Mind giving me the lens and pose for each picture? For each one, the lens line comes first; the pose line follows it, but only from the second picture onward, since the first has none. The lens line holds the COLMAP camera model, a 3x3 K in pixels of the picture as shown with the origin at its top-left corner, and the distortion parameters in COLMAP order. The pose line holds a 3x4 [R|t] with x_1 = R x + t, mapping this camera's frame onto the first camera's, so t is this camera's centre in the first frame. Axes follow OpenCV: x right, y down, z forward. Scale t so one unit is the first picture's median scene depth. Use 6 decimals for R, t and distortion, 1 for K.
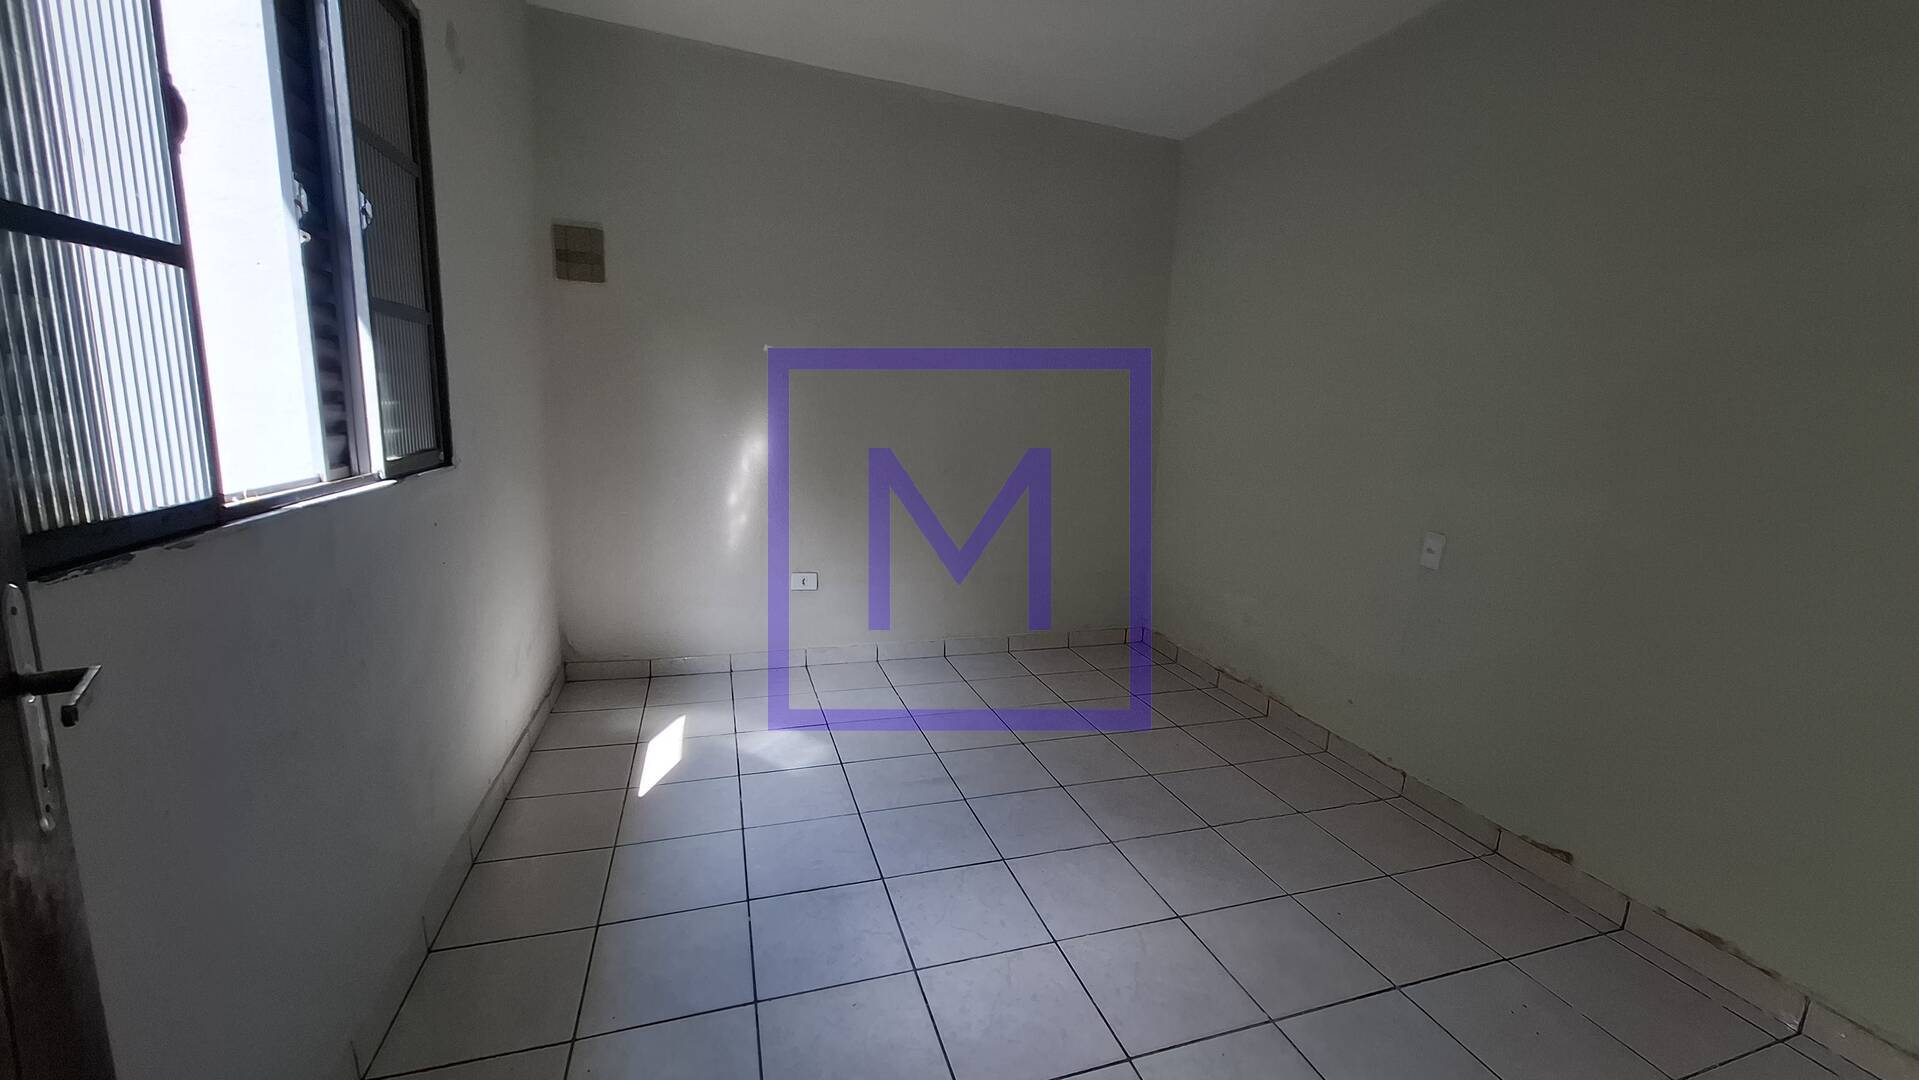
lens RADIAL K [[759.2, 0, 967.3], [0, 759.2, 541.9], [0, 0, 1]] dist [-0.001821, 0.000376]
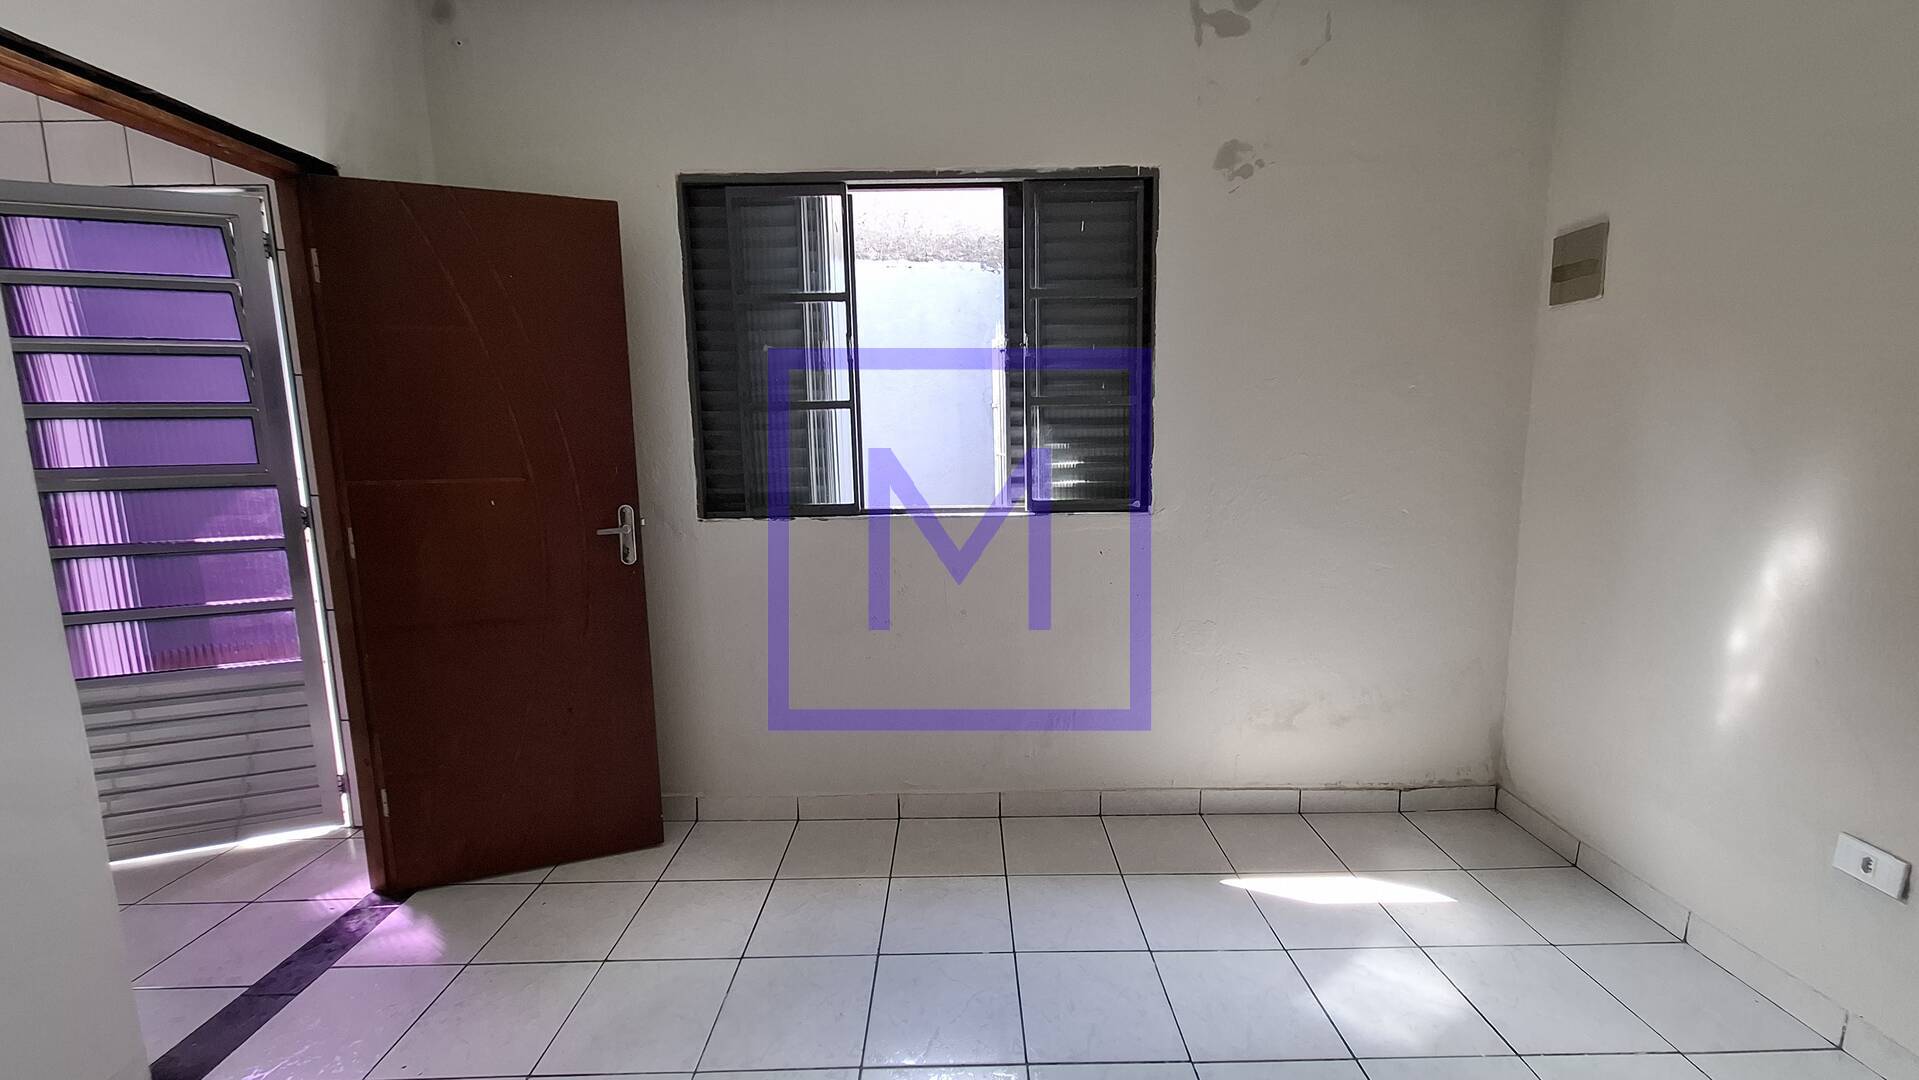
lens RADIAL K [[759.2, 0, 967.3], [0, 759.2, 541.9], [0, 0, 1]] dist [-0.001821, 0.000376]
pose [[-0.317956, 0.087121, -0.944094, 0.406468], [-0.173202, 0.973675, 0.148182, -0.123210], [0.932151, 0.210634, -0.294497, 0.723202]]
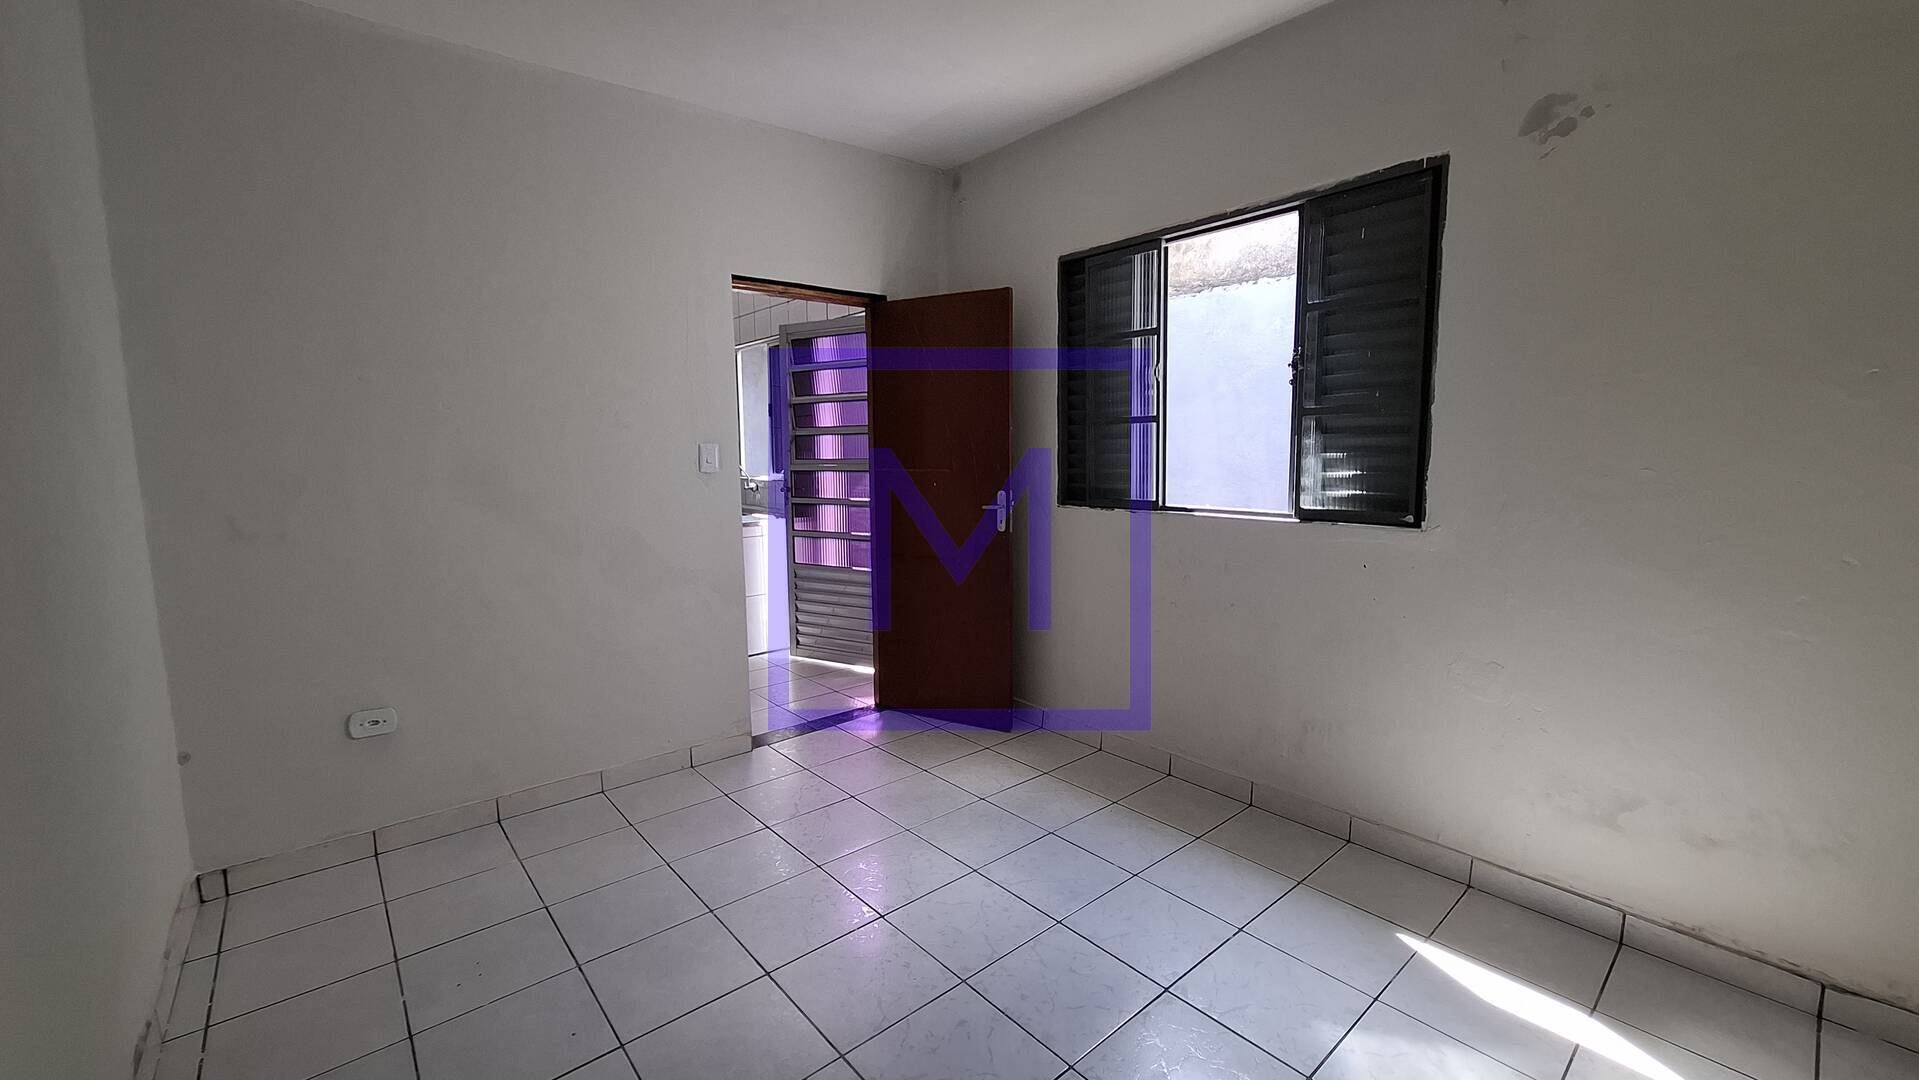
lens RADIAL K [[759.2, 0, 967.3], [0, 759.2, 541.9], [0, 0, 1]] dist [-0.001821, 0.000376]
pose [[-0.926278, 0.001957, -0.376835, 0.262947], [-0.105674, 0.958515, 0.264730, -0.206665], [0.361720, 0.285036, -0.887645, 1.171601]]
